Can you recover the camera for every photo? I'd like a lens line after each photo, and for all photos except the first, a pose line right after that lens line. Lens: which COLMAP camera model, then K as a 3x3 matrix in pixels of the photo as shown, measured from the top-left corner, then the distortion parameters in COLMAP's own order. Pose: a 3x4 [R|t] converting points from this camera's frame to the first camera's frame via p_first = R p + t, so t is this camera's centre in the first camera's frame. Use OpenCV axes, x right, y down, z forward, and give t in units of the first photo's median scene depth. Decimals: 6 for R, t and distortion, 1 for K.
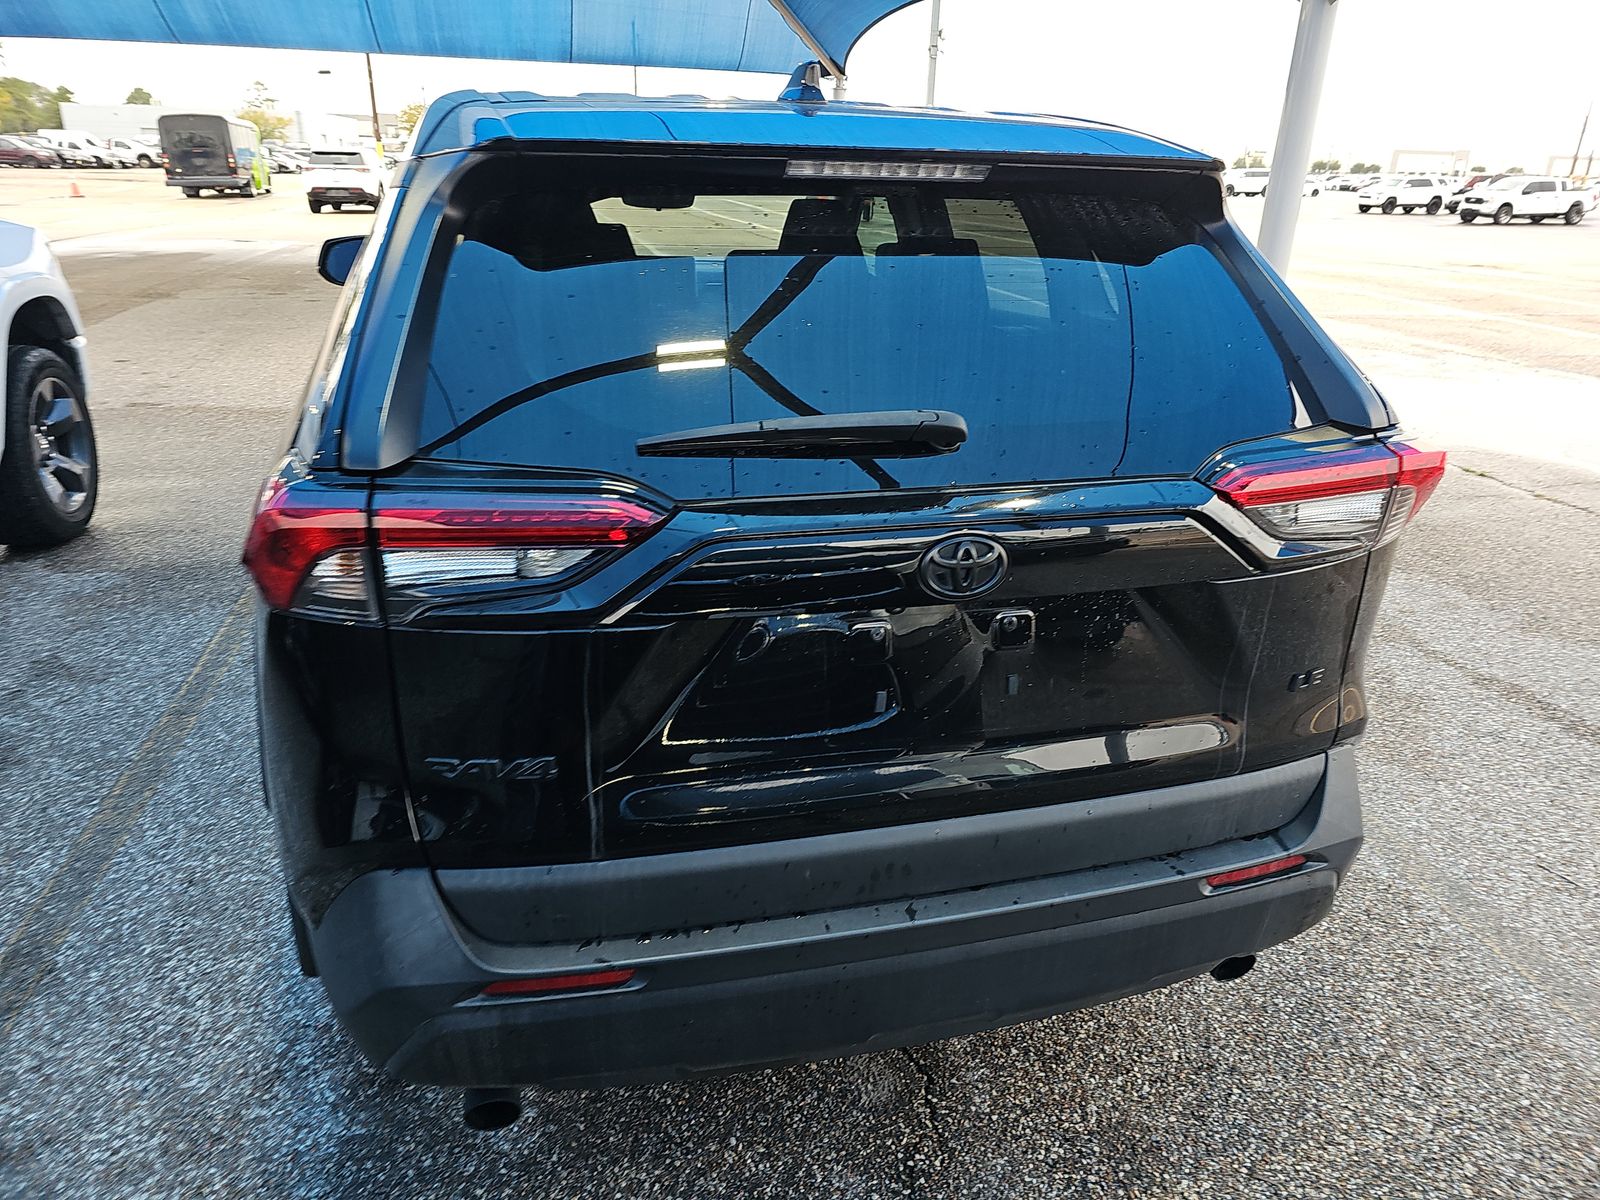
lens RADIAL K [[1053.4, 0, 803.1], [0, 1053.4, 592.8], [0, 0, 1]] dist [0.043478, -0.036055]
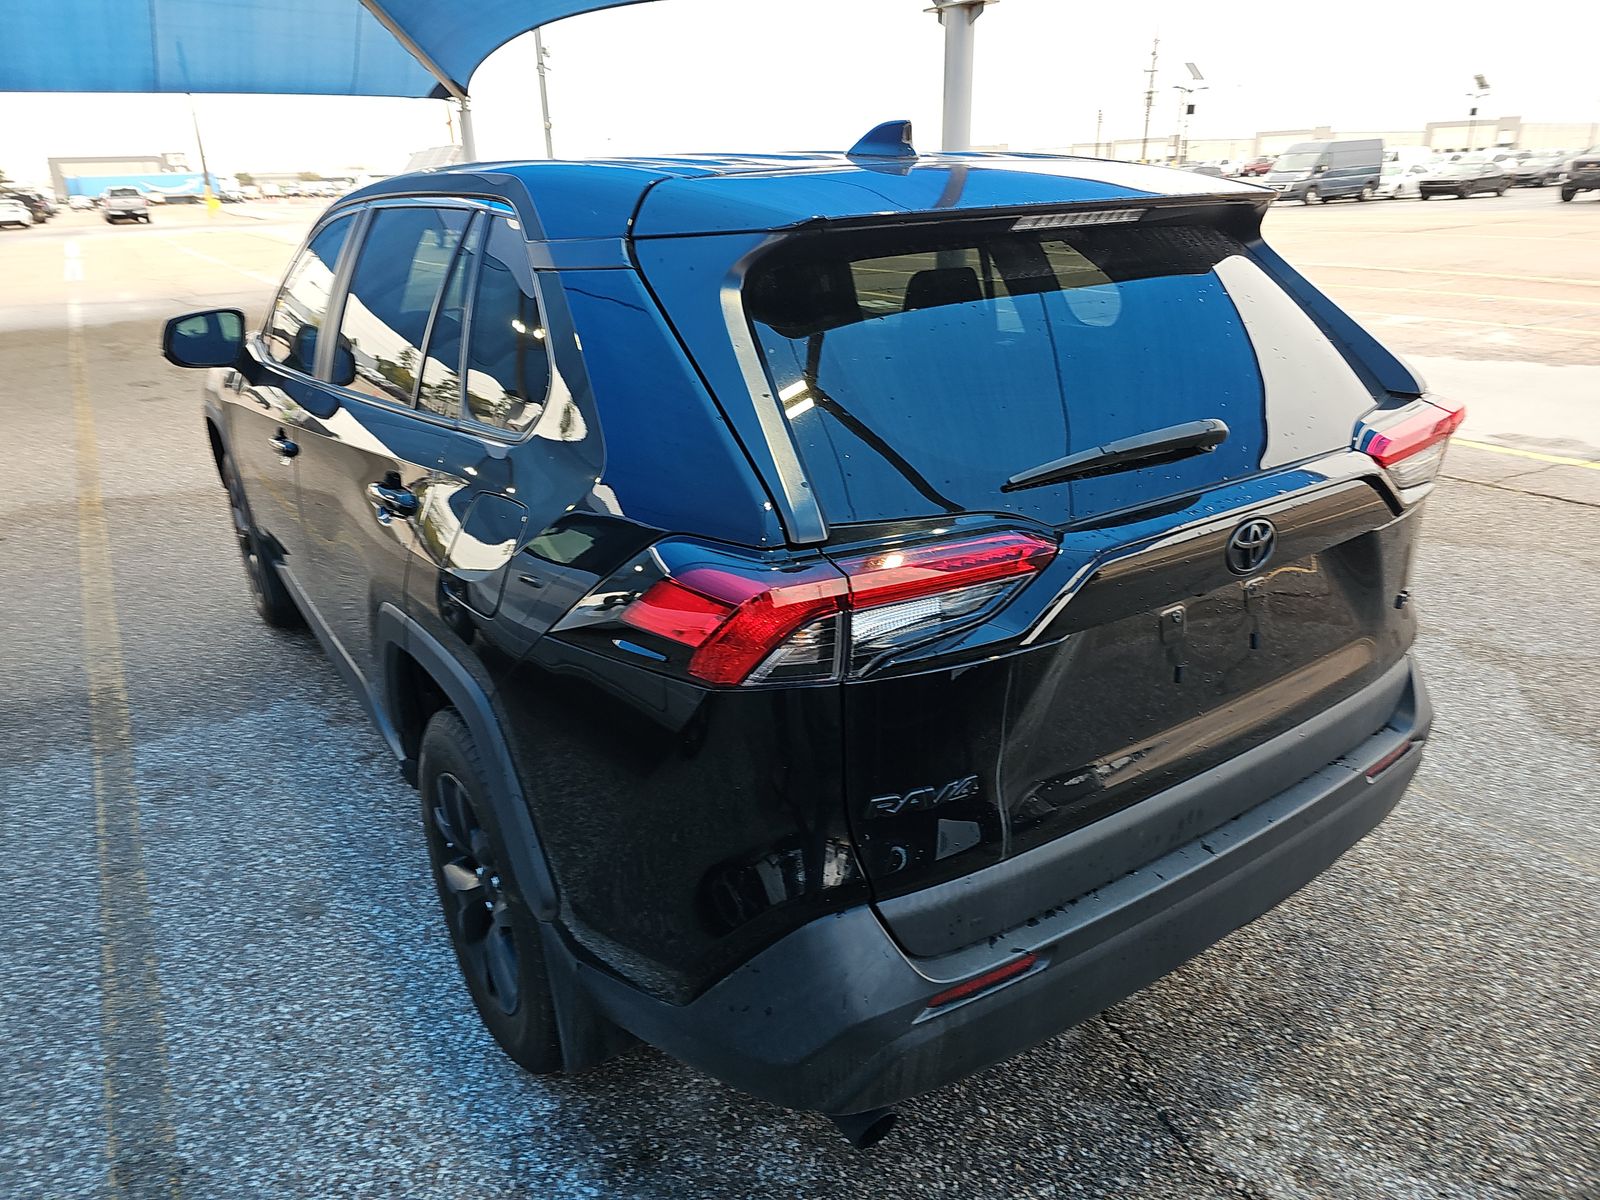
lens RADIAL K [[1053.4, 0, 790.7], [0, 1053.4, 602.7], [0, 0, 1]] dist [0.043478, -0.036055]
pose [[0.945837, -0.168136, 0.277711, -0.501885], [0.168905, 0.985401, 0.021333, -0.055449], [-0.277244, 0.026730, 0.960428, -0.003468]]
